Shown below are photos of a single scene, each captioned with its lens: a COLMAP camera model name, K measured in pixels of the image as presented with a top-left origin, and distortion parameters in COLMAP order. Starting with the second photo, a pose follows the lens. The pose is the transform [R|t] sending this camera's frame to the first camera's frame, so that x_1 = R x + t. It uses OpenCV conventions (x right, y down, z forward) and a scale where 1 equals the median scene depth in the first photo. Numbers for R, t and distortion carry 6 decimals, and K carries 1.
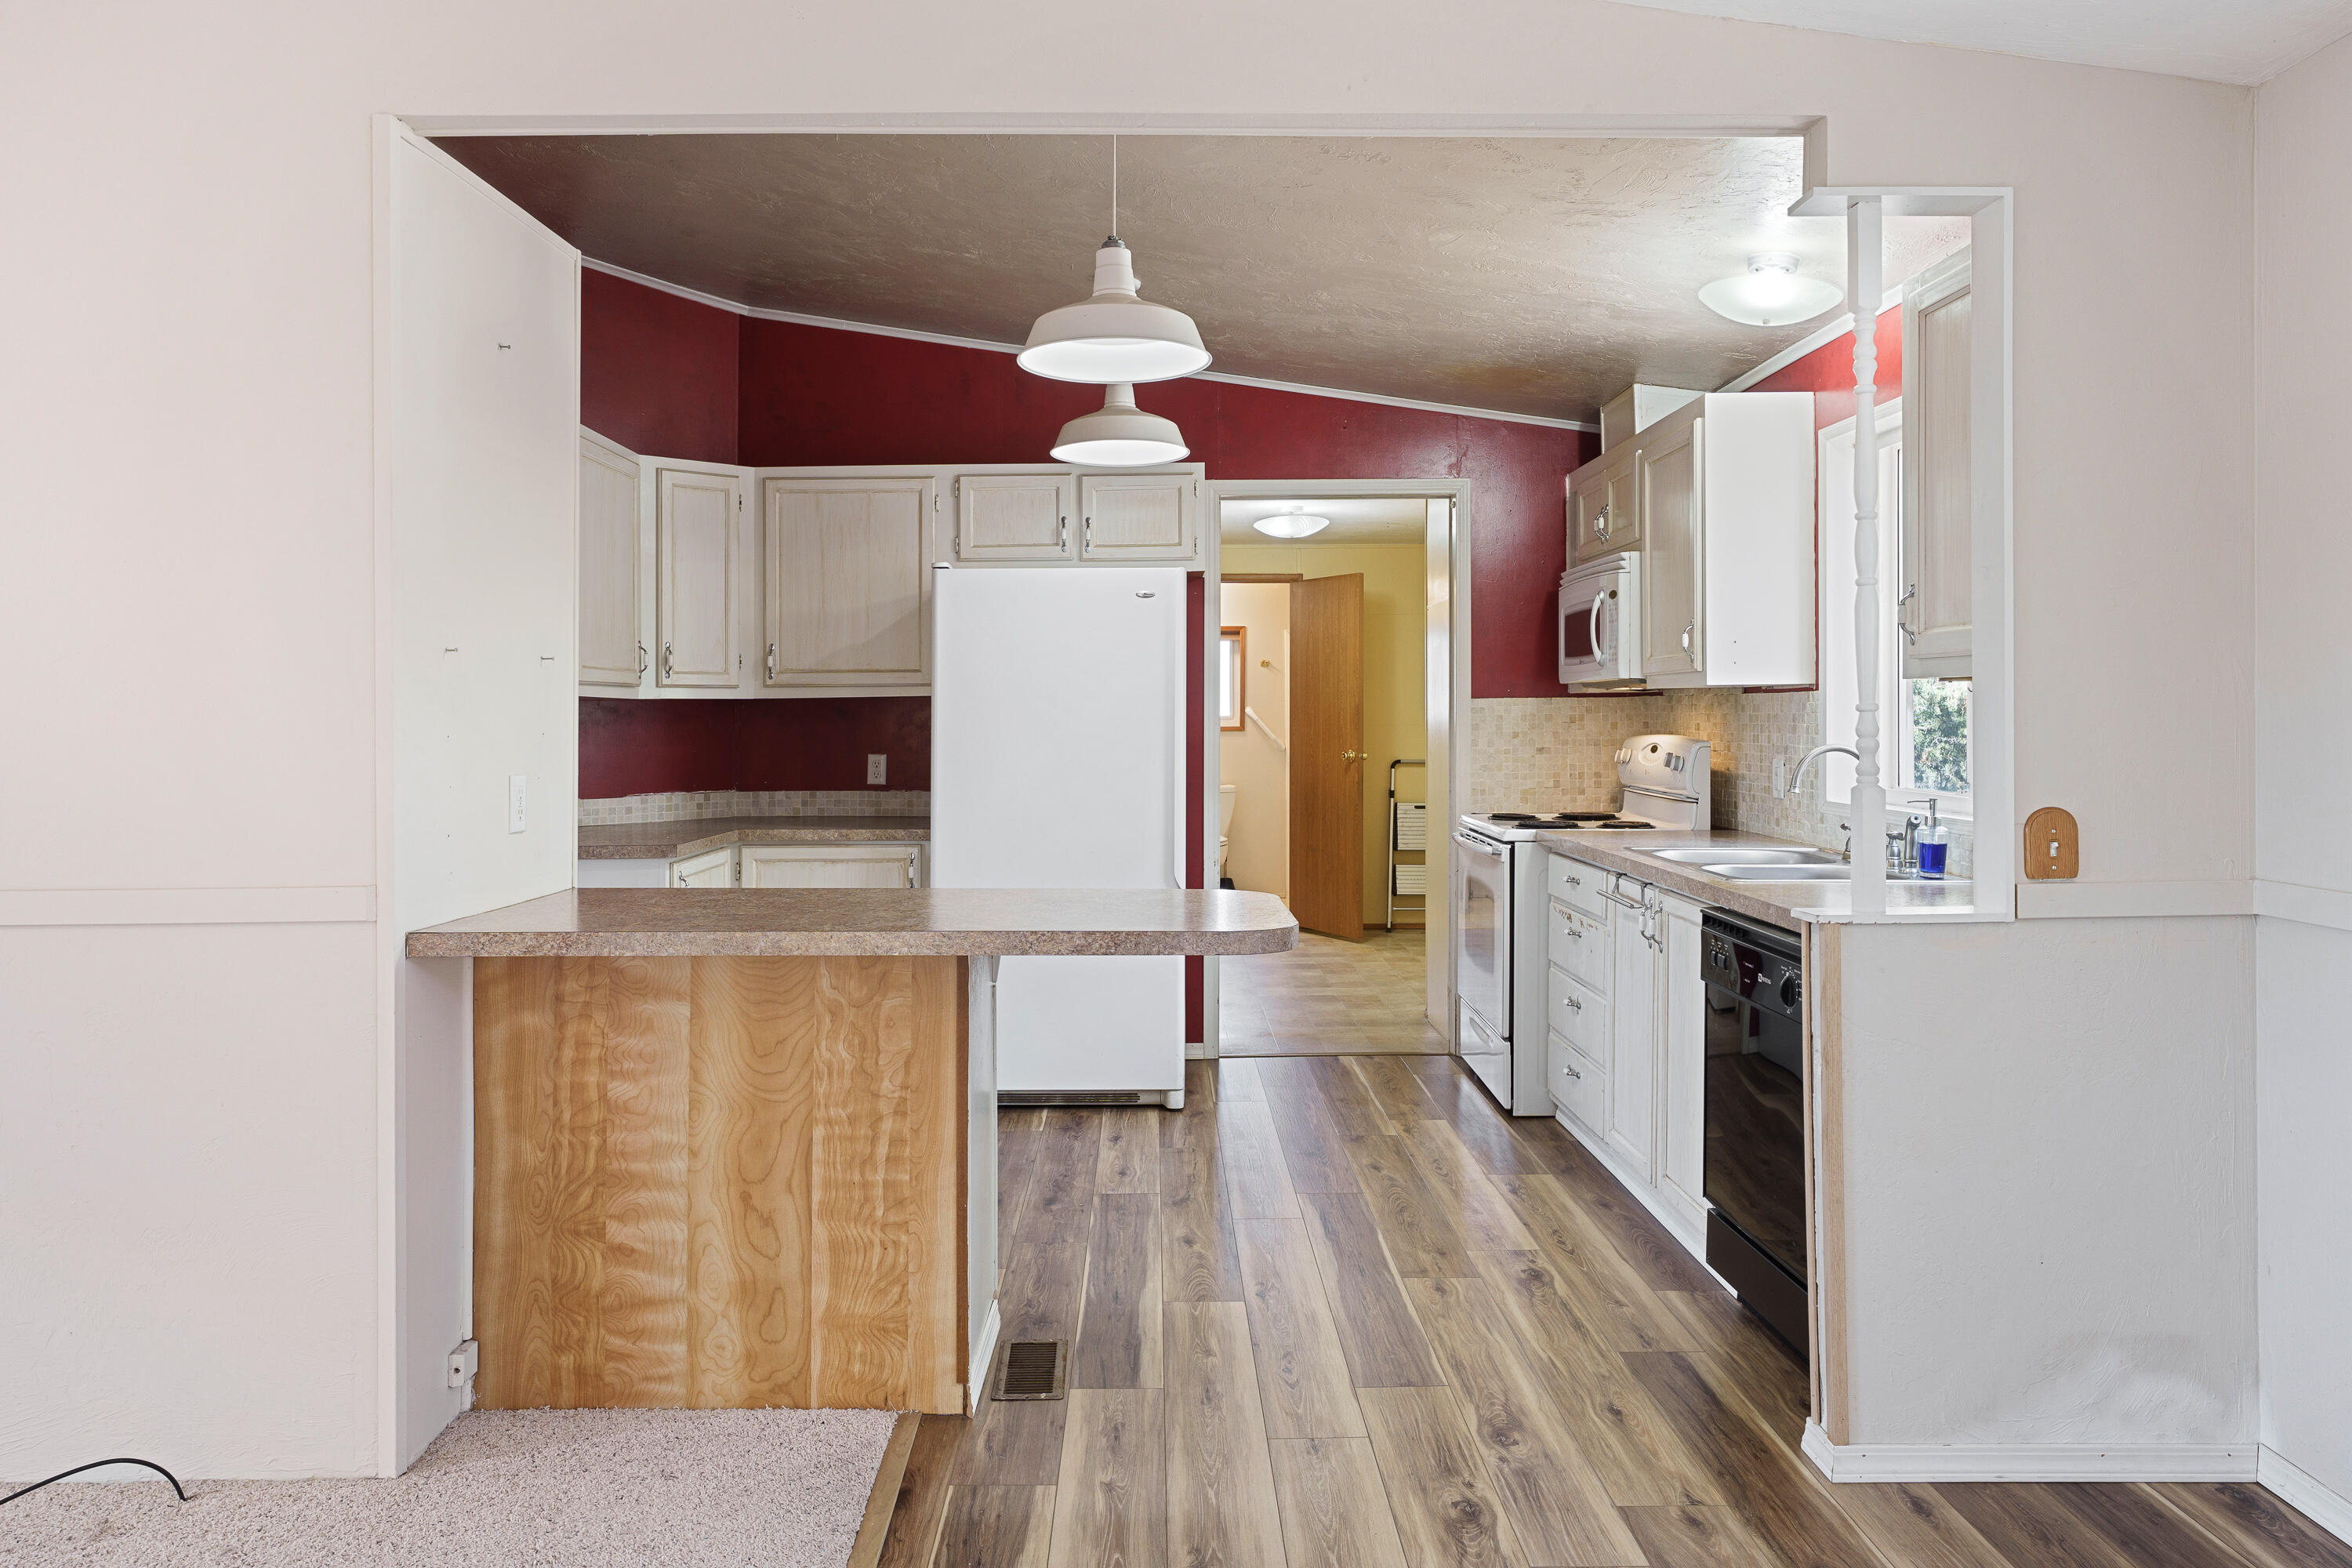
lens RADIAL K [[1616.8, 0, 1176.0], [0, 1616.8, 784.0], [0, 0, 1]] dist [0.000647, 0.000266]
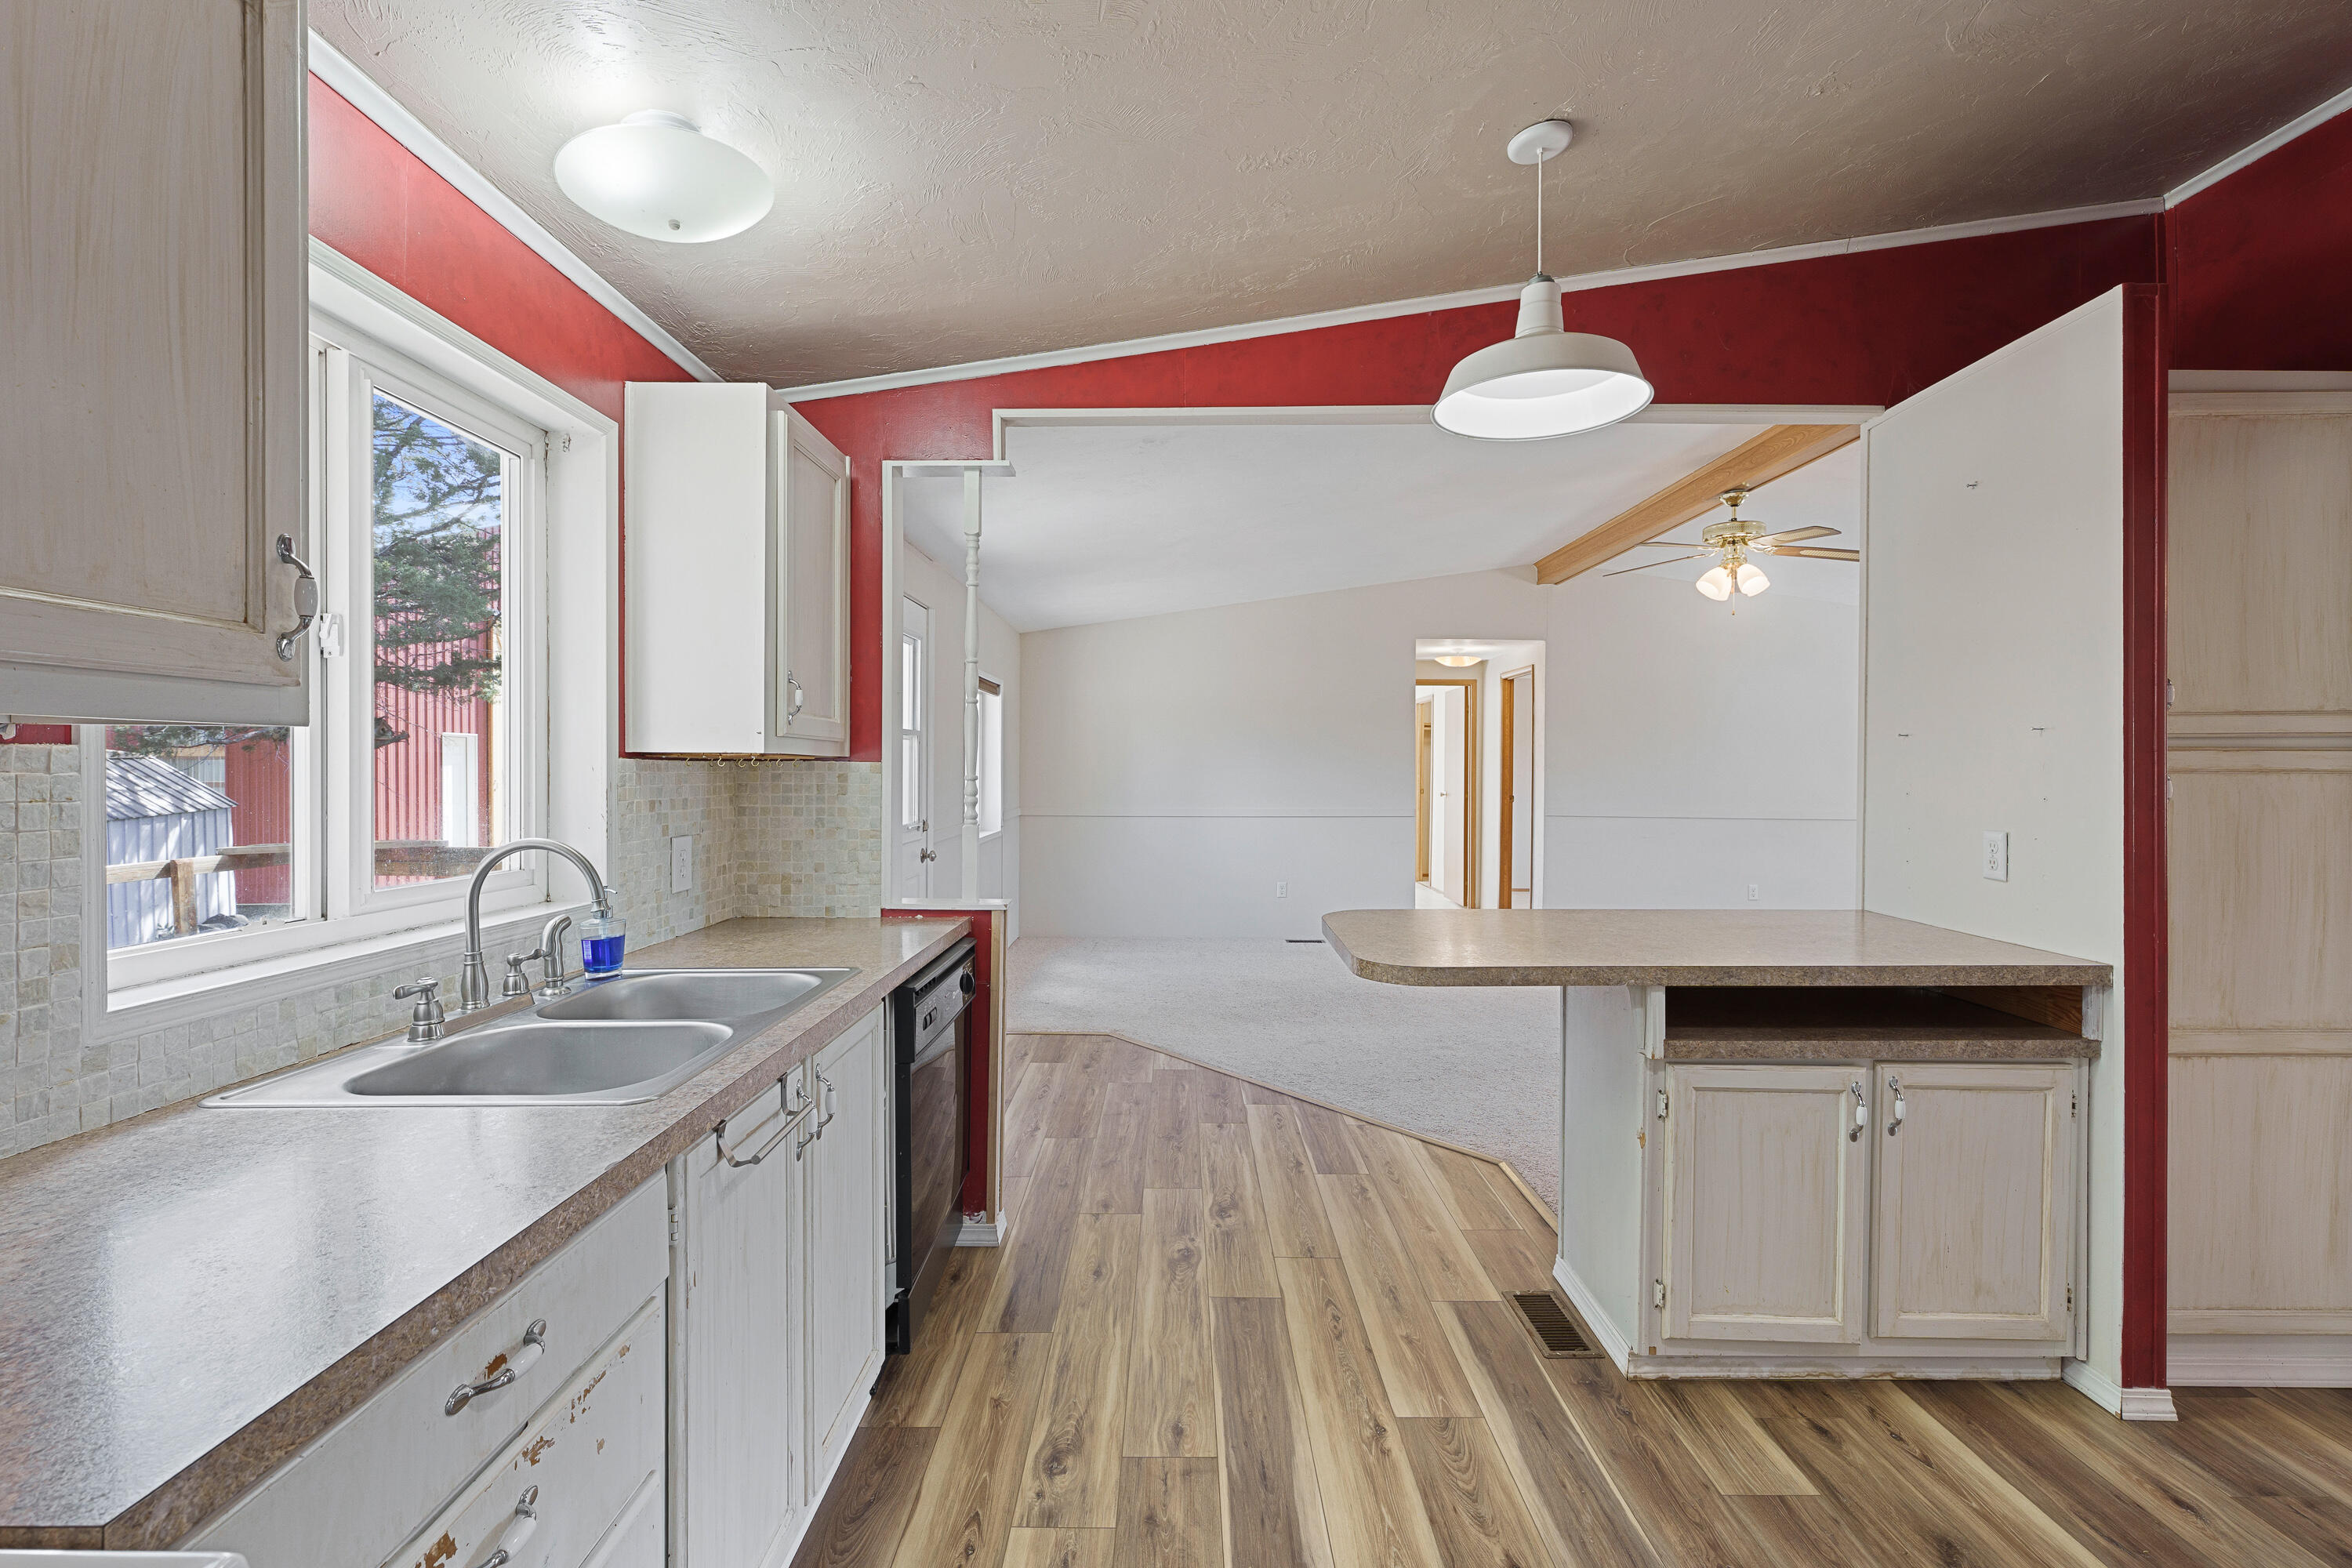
lens RADIAL K [[1000.9, 0, 1176.0], [0, 1000.9, 784.0], [0, 0, 1]] dist [-0.000534, -0.000126]
pose [[-0.999788, 0.004025, 0.020178, 0.174830], [0.005137, 0.998452, 0.055374, -0.082102], [-0.019924, 0.055466, -0.998262, 1.755588]]
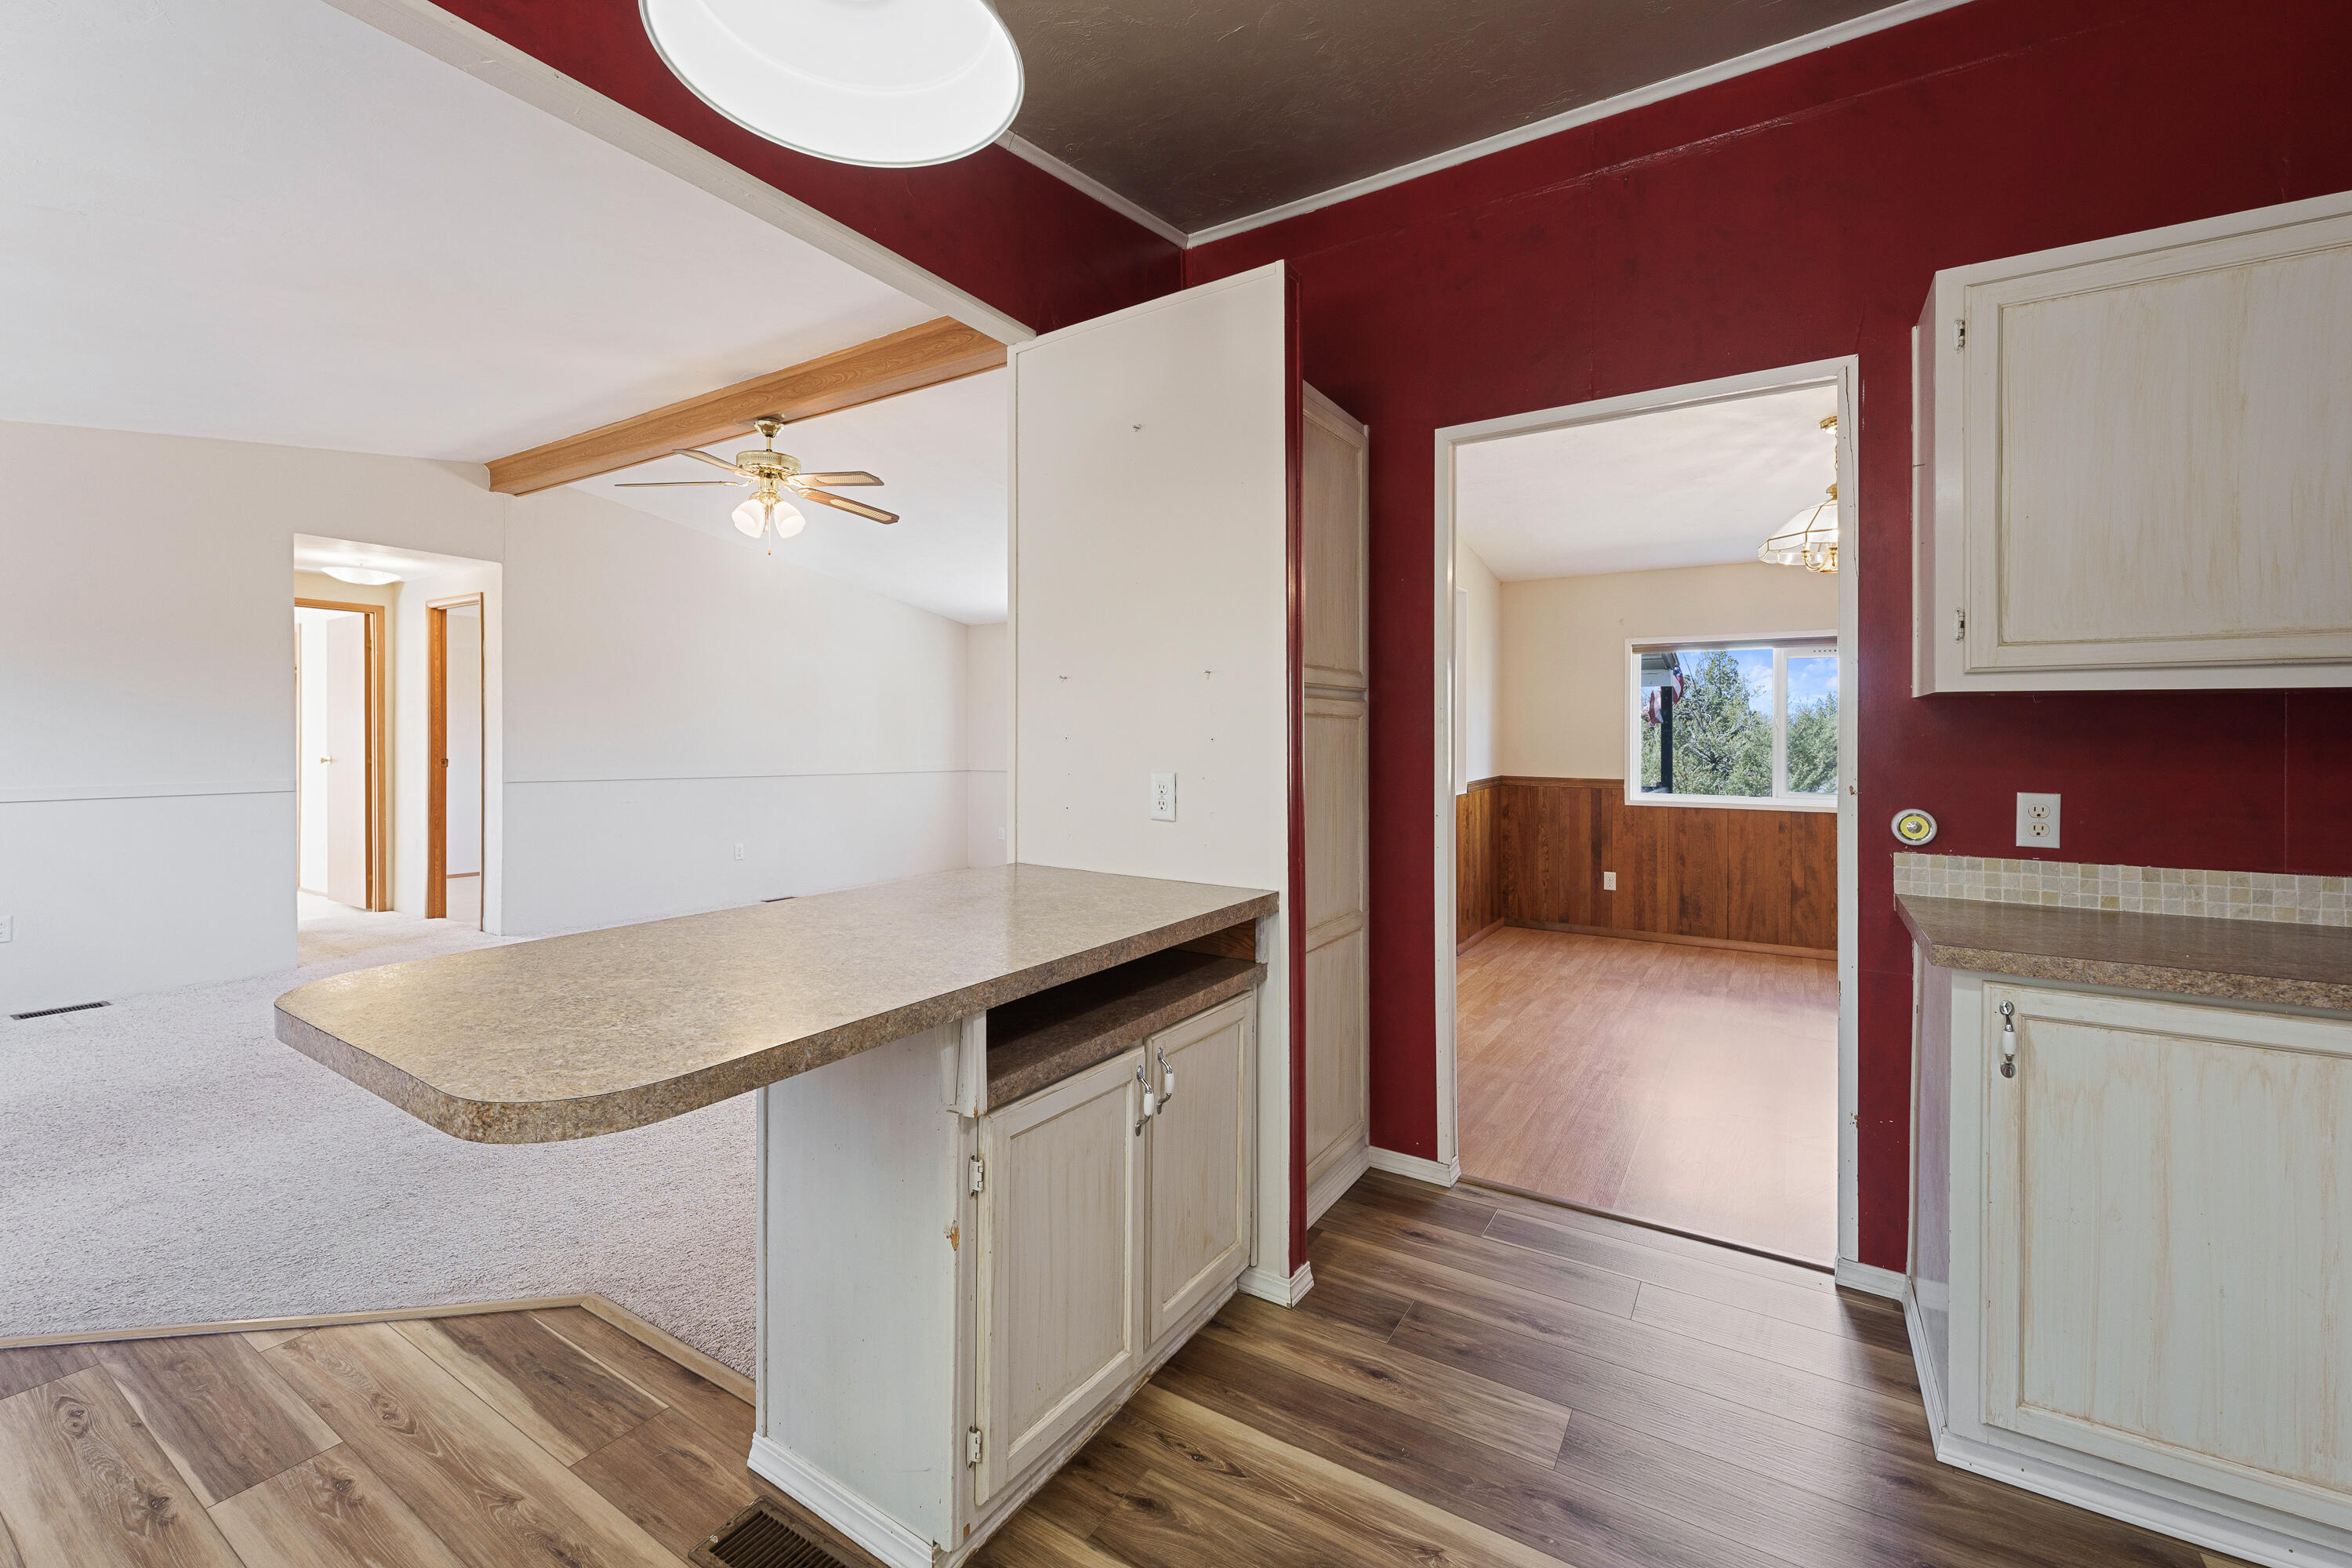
lens RADIAL K [[981.9, 0, 1166.6], [0, 981.9, 745.9], [0, 0, 1]] dist [-0.001988, 0.000803]
pose [[-0.557081, 0.013815, -0.830343, 0.193829], [-0.033096, 0.998698, 0.038821, -0.051354], [0.829798, 0.049108, -0.555899, 1.413188]]
